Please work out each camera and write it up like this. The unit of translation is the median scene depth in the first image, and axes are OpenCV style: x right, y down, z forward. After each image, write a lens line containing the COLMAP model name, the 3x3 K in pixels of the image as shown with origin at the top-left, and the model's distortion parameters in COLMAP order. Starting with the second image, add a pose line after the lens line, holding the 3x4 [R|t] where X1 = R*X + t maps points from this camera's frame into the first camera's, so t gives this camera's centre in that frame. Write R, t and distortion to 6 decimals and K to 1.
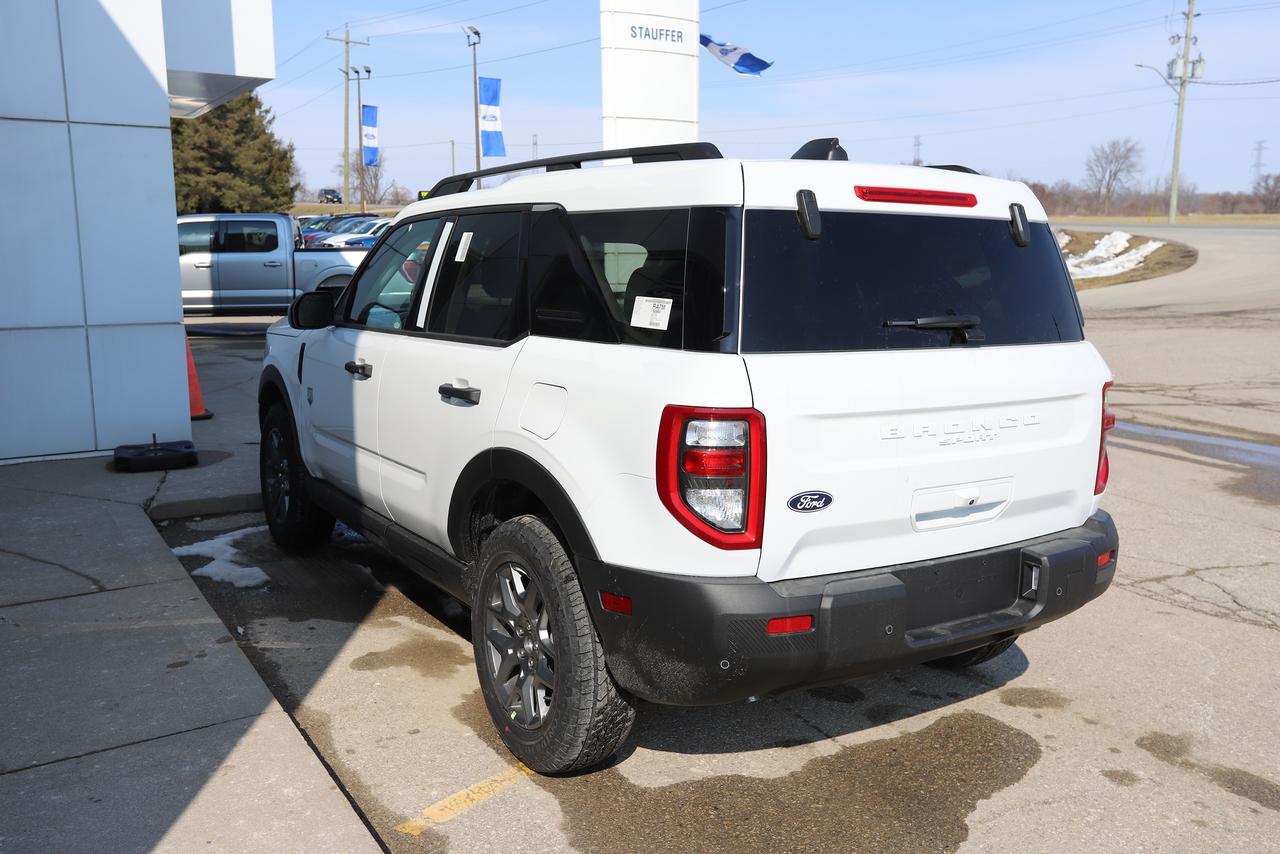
lens RADIAL K [[1104.2, 0, 651.8], [0, 1104.2, 424.0], [0, 0, 1]] dist [-0.011030, 0.062179]
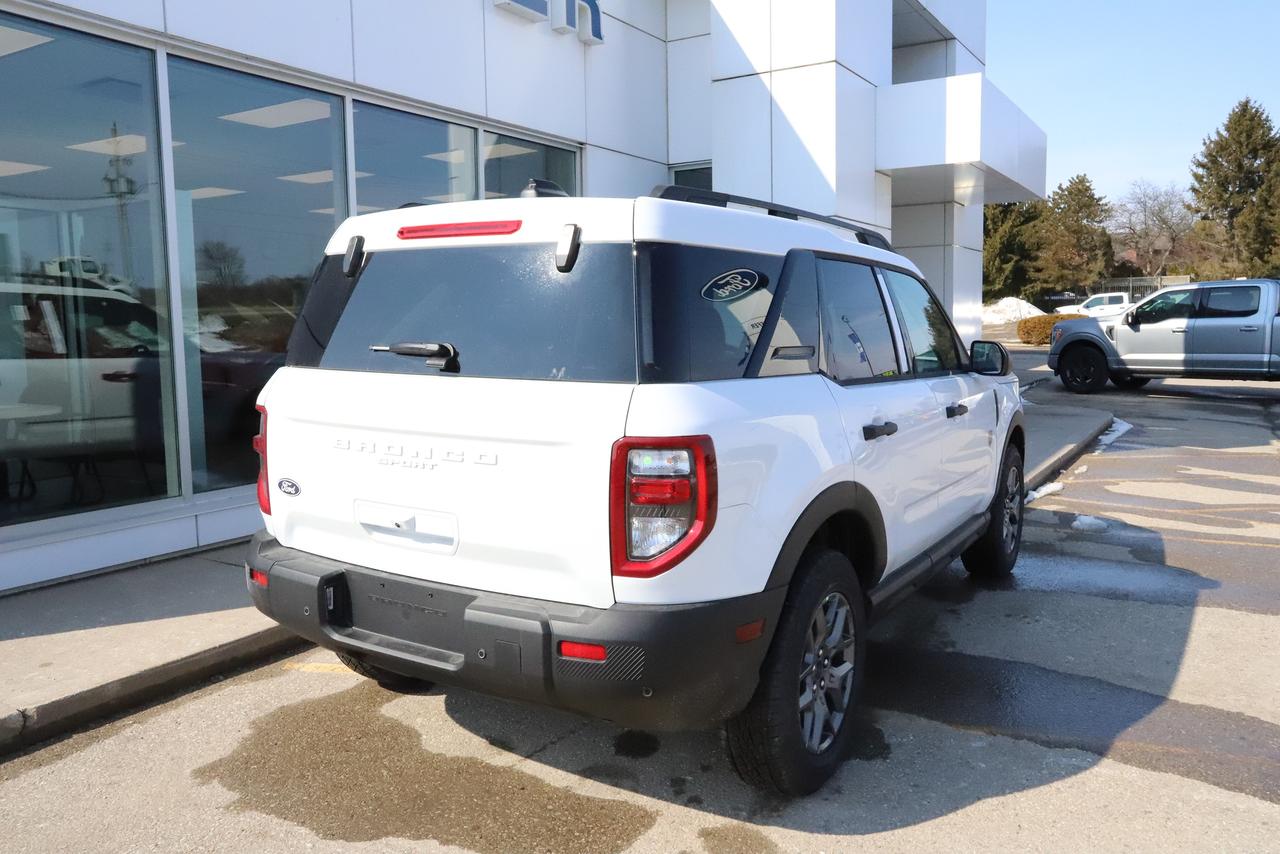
lens RADIAL K [[960.2, 0, 652.1], [0, 960.2, 427.1], [0, 0, 1]] dist [-0.007440, 0.007045]
pose [[0.444195, 0.088040, -0.891594, 0.994596], [-0.131484, 0.990791, 0.032329, -0.066141], [0.886229, 0.102870, 0.451680, 0.675573]]
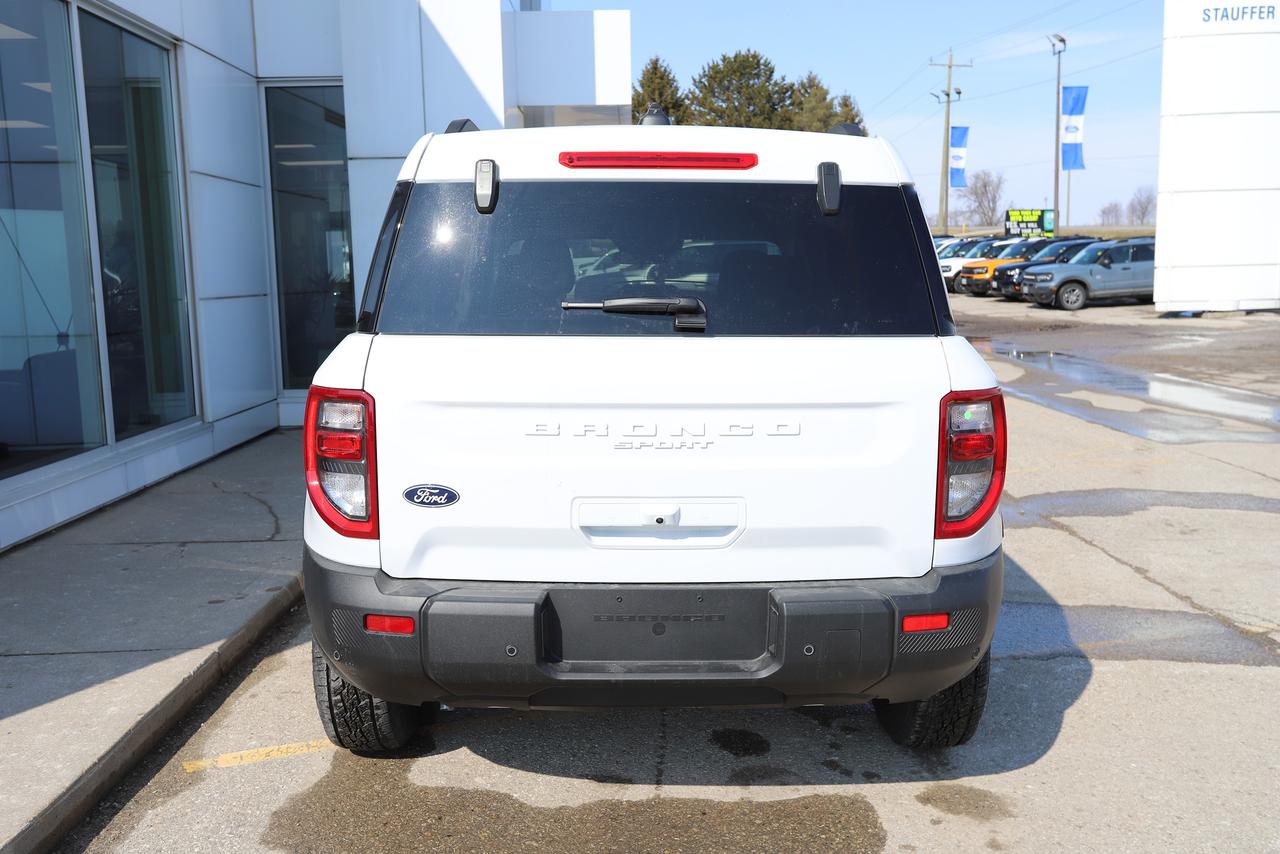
lens RADIAL K [[1104.2, 0, 651.8], [0, 1104.2, 424.0], [0, 0, 1]] dist [-0.011030, 0.062179]
pose [[0.854599, 0.055395, -0.516325, 0.601667], [-0.066363, 0.997792, -0.002791, 0.000688], [0.515031, 0.036650, 0.856388, 0.236925]]
